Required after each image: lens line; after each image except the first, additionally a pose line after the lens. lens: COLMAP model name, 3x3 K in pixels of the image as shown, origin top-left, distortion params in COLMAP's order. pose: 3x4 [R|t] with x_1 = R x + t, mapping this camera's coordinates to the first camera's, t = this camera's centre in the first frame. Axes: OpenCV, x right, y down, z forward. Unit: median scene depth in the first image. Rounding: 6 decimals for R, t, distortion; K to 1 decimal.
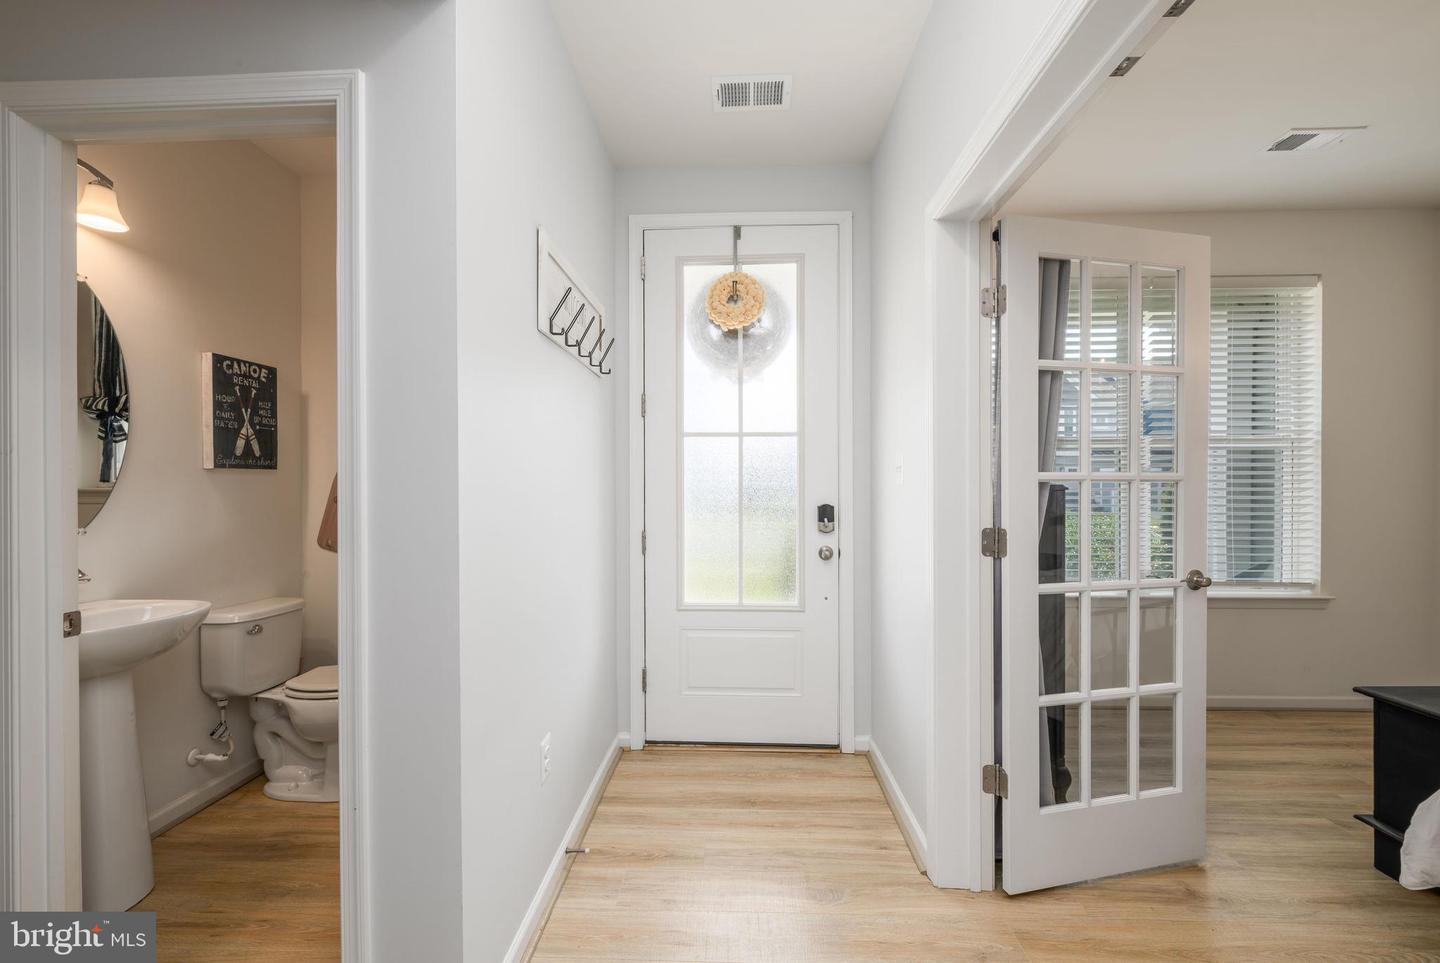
lens RADIAL K [[611.0, 0, 717.9], [0, 611.0, 493.0], [0, 0, 1]] dist [0.000881, 0.000442]
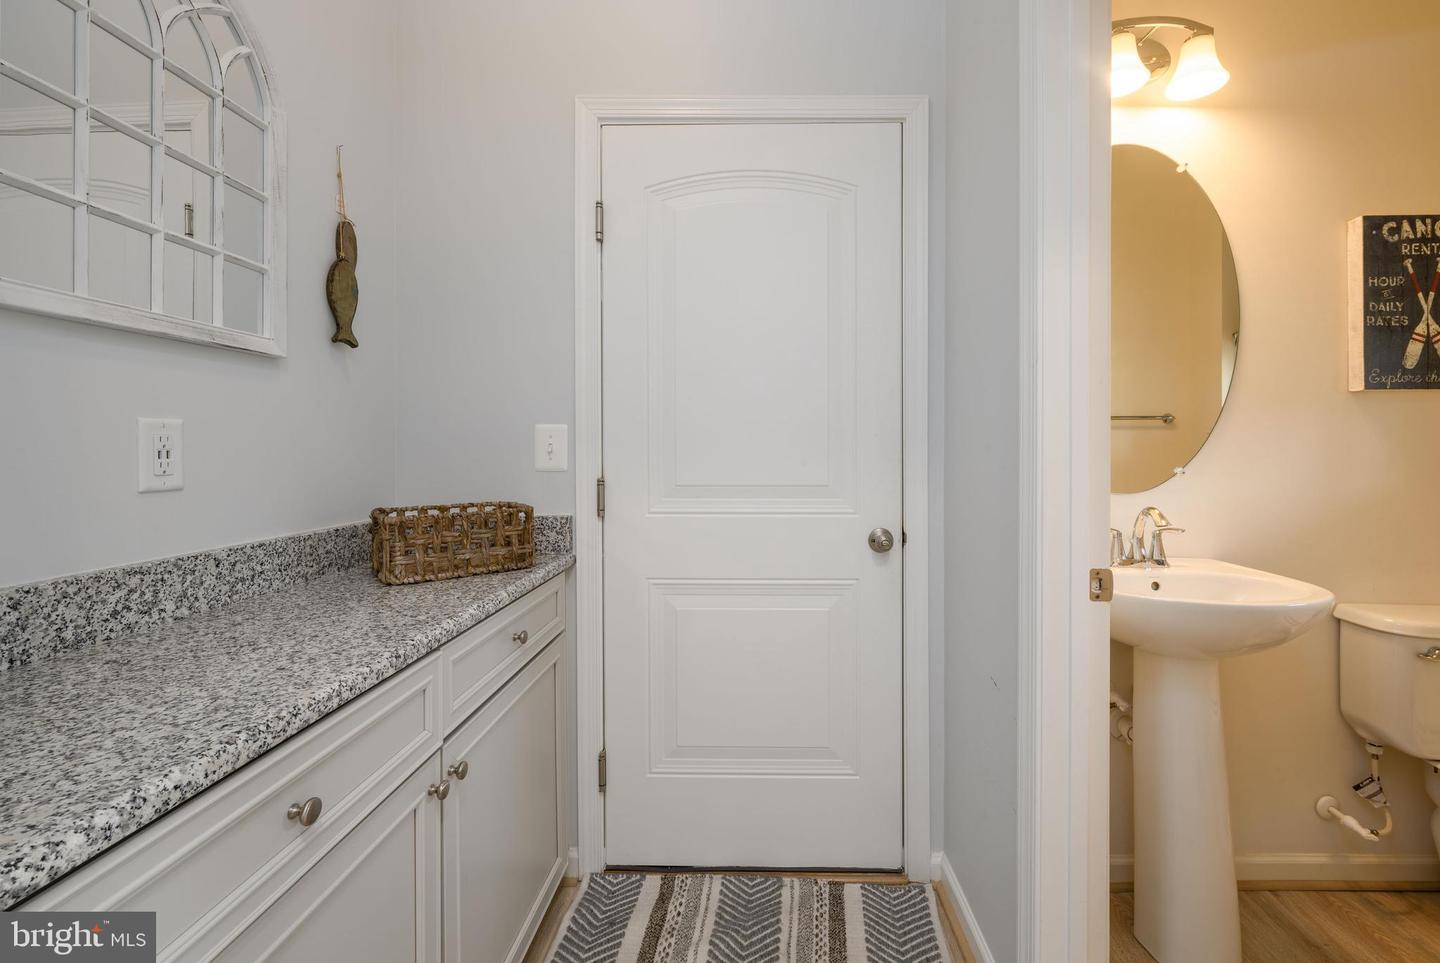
lens RADIAL K [[617.2, 0, 720.1], [0, 617.2, 444.2], [0, 0, 1]] dist [-0.004101, -0.000646]
pose [[0.018585, 0.003051, -0.999823, -0.167256], [-0.012036, 0.999924, 0.002827, 0.023842], [0.999755, 0.011981, 0.018621, 0.282253]]
